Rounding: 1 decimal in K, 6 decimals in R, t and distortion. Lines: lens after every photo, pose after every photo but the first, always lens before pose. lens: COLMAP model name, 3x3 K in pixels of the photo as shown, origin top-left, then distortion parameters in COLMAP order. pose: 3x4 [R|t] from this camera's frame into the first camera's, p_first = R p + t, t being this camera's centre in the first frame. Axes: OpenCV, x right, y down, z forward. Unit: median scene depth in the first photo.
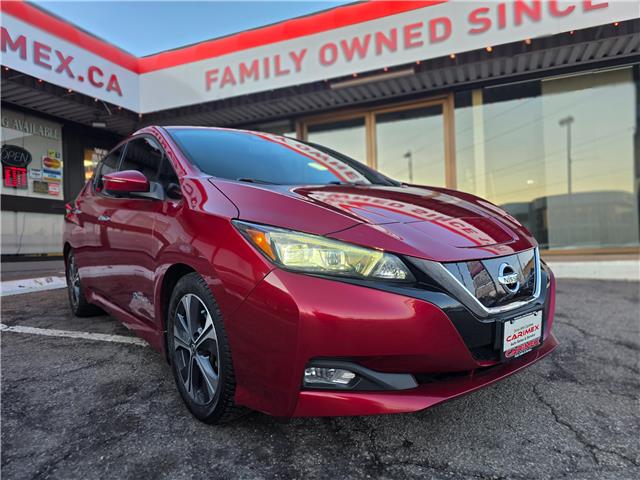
lens RADIAL K [[437.7, 0, 320.0], [0, 437.7, 240.0], [0, 0, 1]] dist [0.058671, -0.045742]
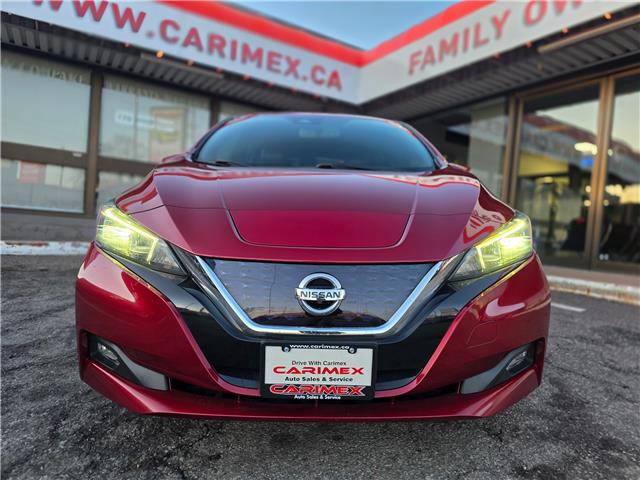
lens RADIAL K [[437.7, 0, 320.0], [0, 437.7, 240.0], [0, 0, 1]] dist [0.058671, -0.045742]
pose [[0.794750, 0.107916, -0.597266, 0.231493], [-0.092950, 0.994098, 0.055934, -0.011610], [0.599777, 0.011062, 0.800091, 0.112274]]
